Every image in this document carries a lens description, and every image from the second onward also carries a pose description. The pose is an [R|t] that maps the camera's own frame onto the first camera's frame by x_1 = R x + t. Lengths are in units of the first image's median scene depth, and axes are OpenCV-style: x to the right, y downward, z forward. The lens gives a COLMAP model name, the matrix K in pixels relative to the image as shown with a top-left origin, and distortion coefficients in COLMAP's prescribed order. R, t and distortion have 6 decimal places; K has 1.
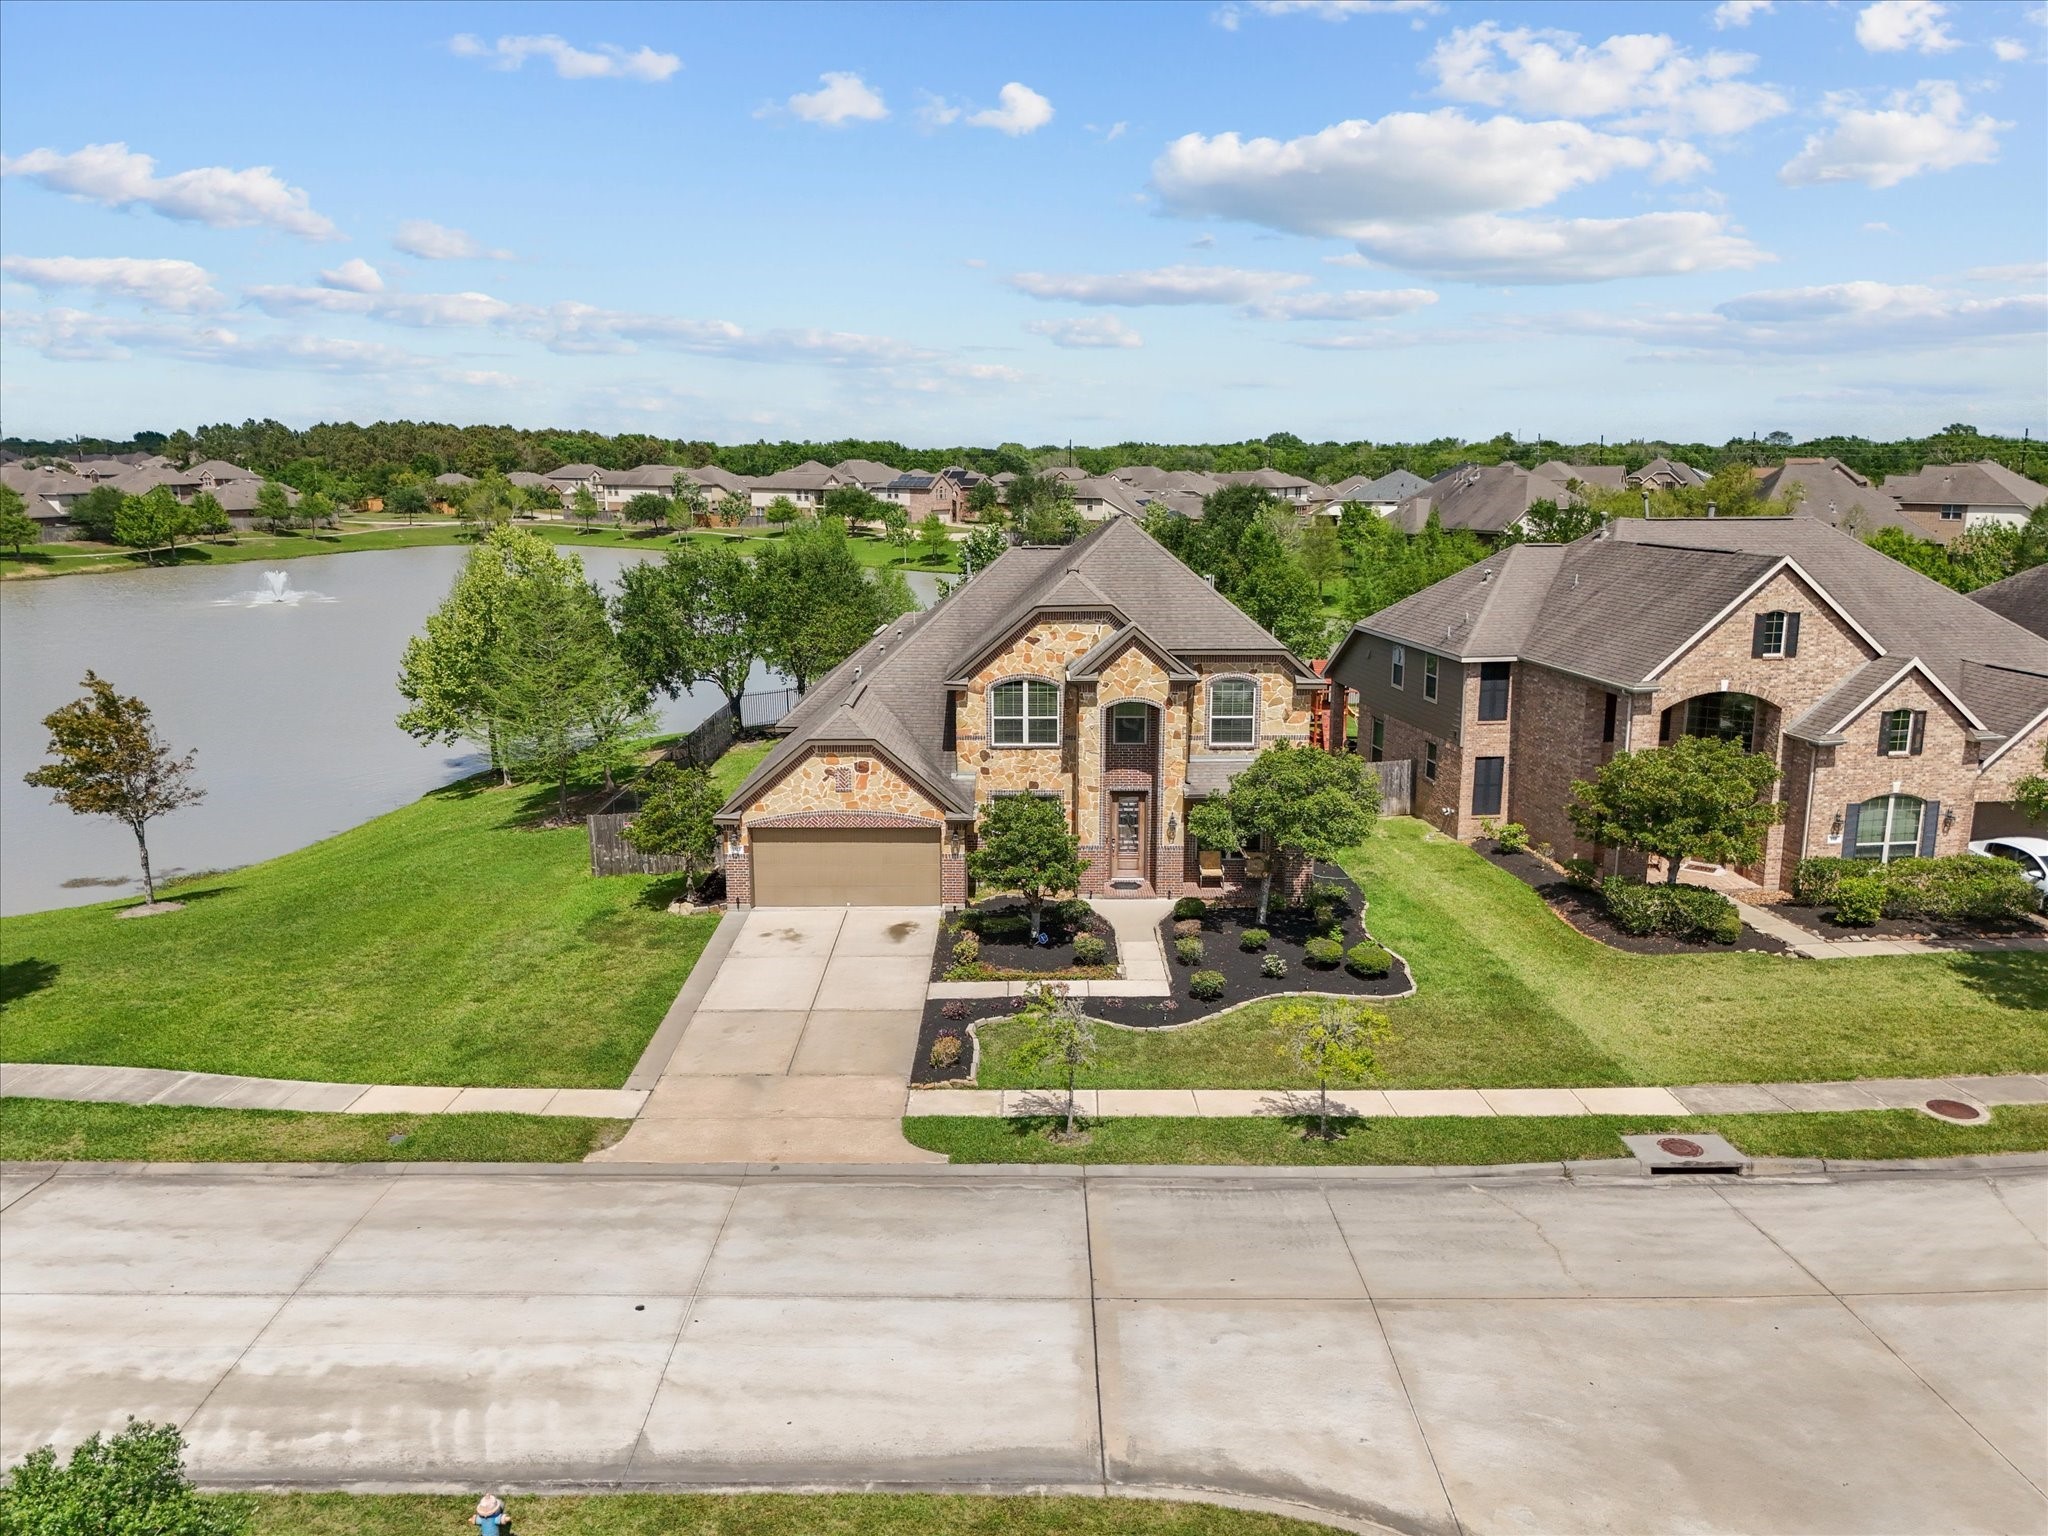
lens RADIAL K [[1506.8, 0, 1024.0], [0, 1506.8, 768.0], [0, 0, 1]] dist [0.013844, -0.002743]
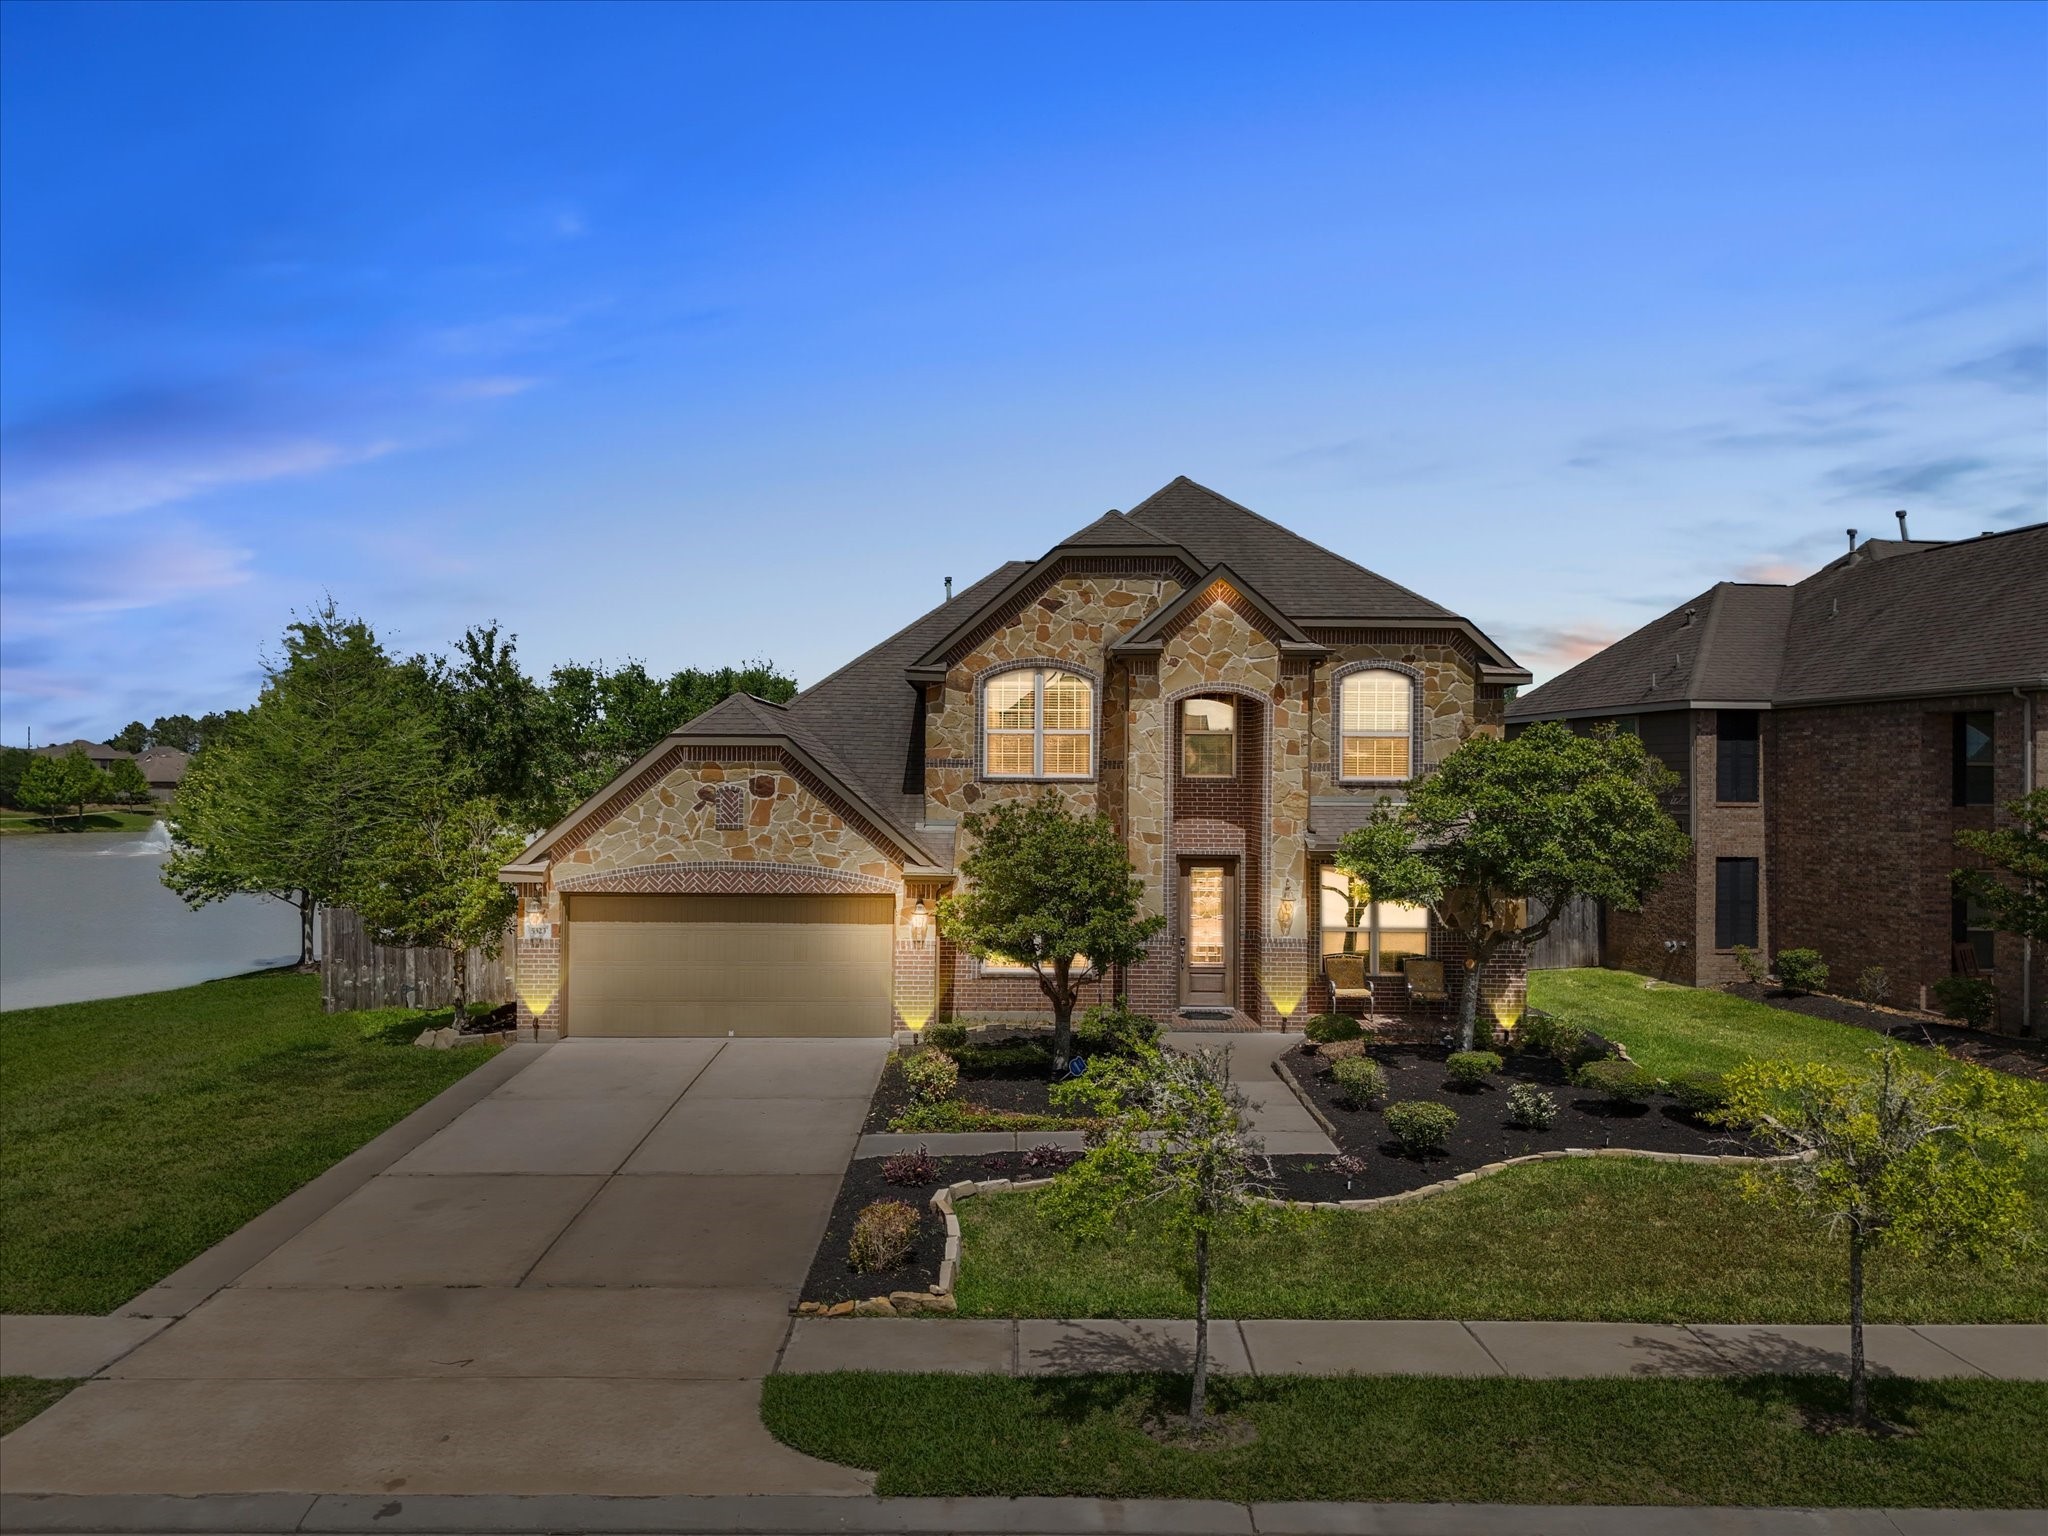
lens RADIAL K [[1506.8, 0, 1024.0], [0, 1506.8, 768.0], [0, 0, 1]] dist [0.013844, -0.002743]
pose [[0.999803, 0.011049, 0.016472, -0.017009], [-0.007222, 0.976259, -0.216484, 0.129944], [-0.018472, 0.216322, 0.976147, 0.465118]]
